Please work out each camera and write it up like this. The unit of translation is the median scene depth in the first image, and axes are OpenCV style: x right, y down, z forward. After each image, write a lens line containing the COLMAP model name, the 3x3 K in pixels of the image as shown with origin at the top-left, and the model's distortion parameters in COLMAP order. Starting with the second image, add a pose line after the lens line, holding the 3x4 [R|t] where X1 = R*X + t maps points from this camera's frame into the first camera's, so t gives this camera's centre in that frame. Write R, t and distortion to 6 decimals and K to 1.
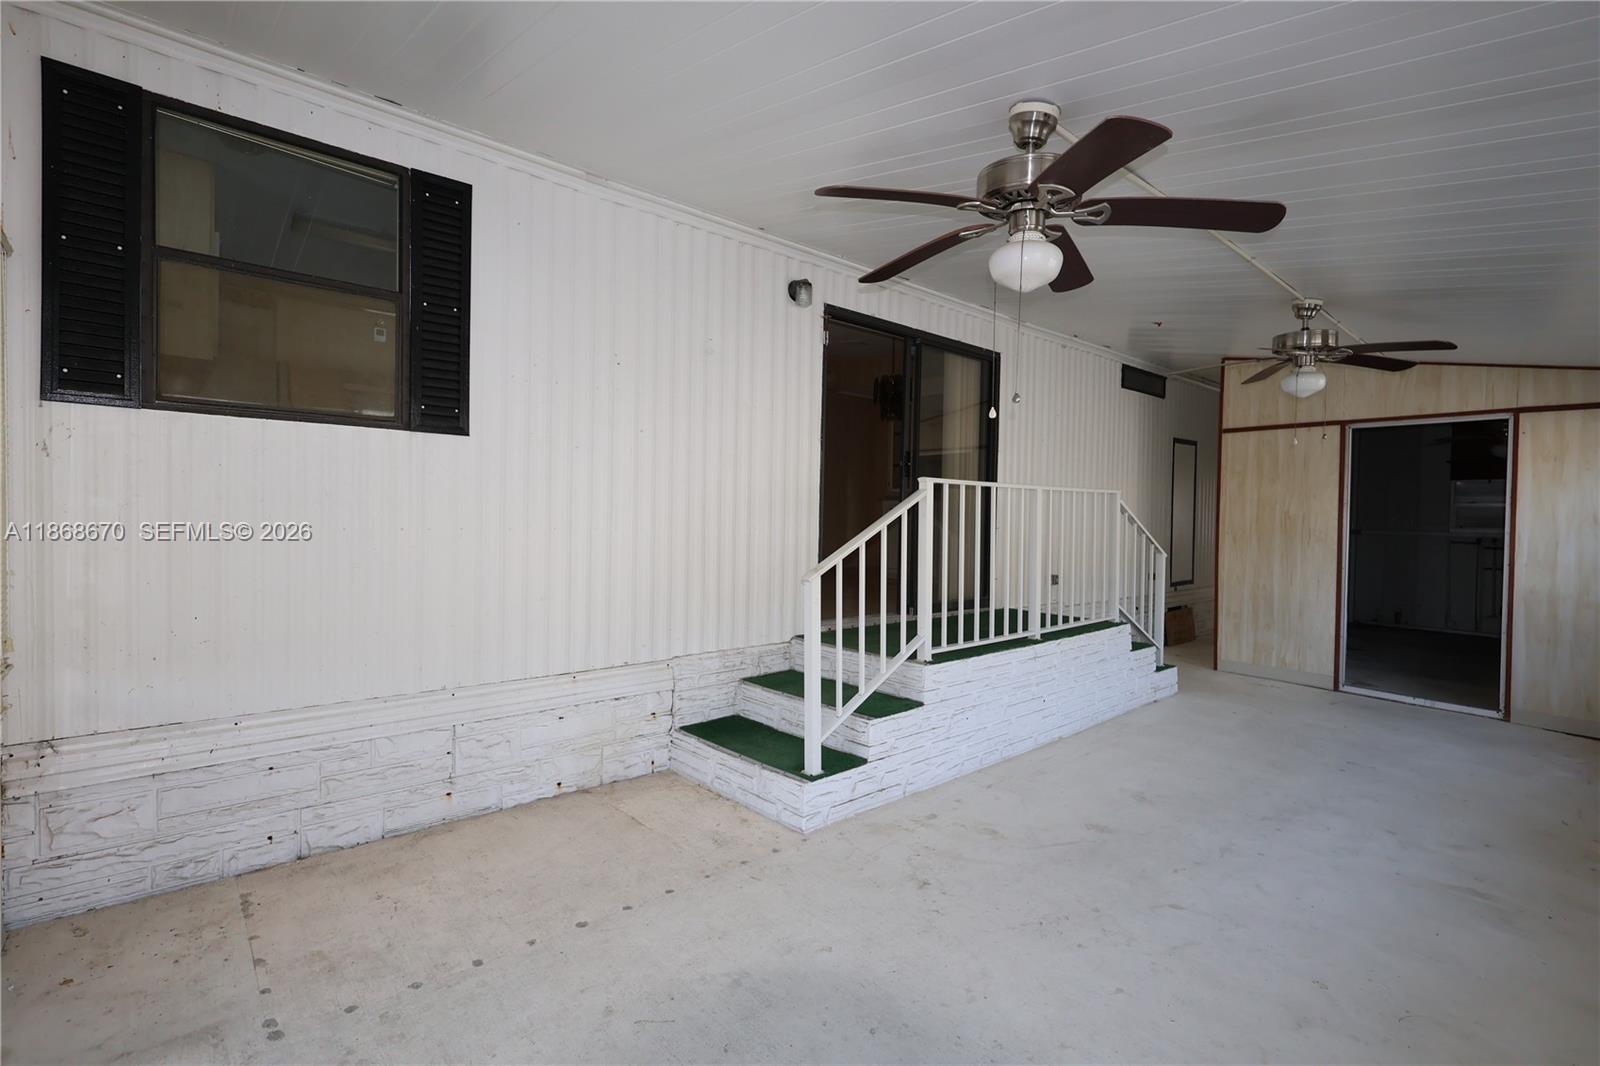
lens RADIAL K [[735.6, 0, 800.0], [0, 735.6, 533.0], [0, 0, 1]] dist [0.001445, -0.016705]
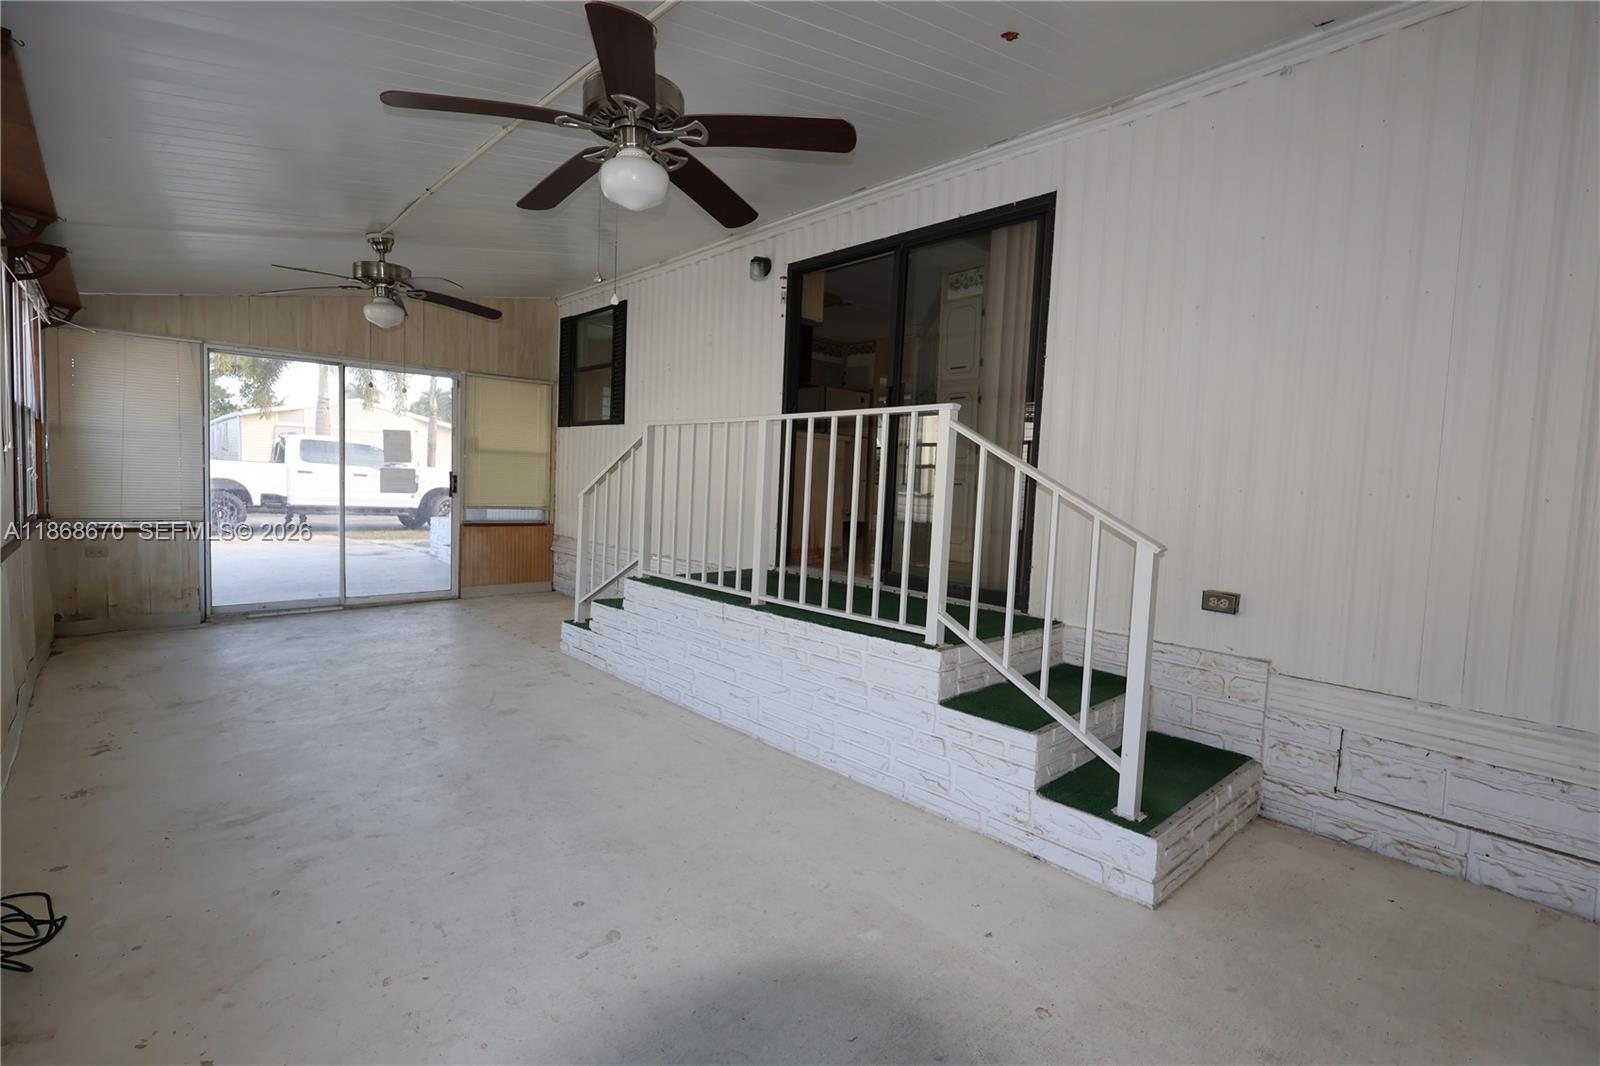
lens RADIAL K [[738.0, 0, 794.7], [0, 738.0, 529.3], [0, 0, 1]] dist [-0.000547, 0.000303]
pose [[0.025195, 0.068905, -0.997305, 1.225289], [-0.049680, 0.996475, 0.067593, -0.004039], [0.998447, 0.047843, 0.028529, 1.081320]]
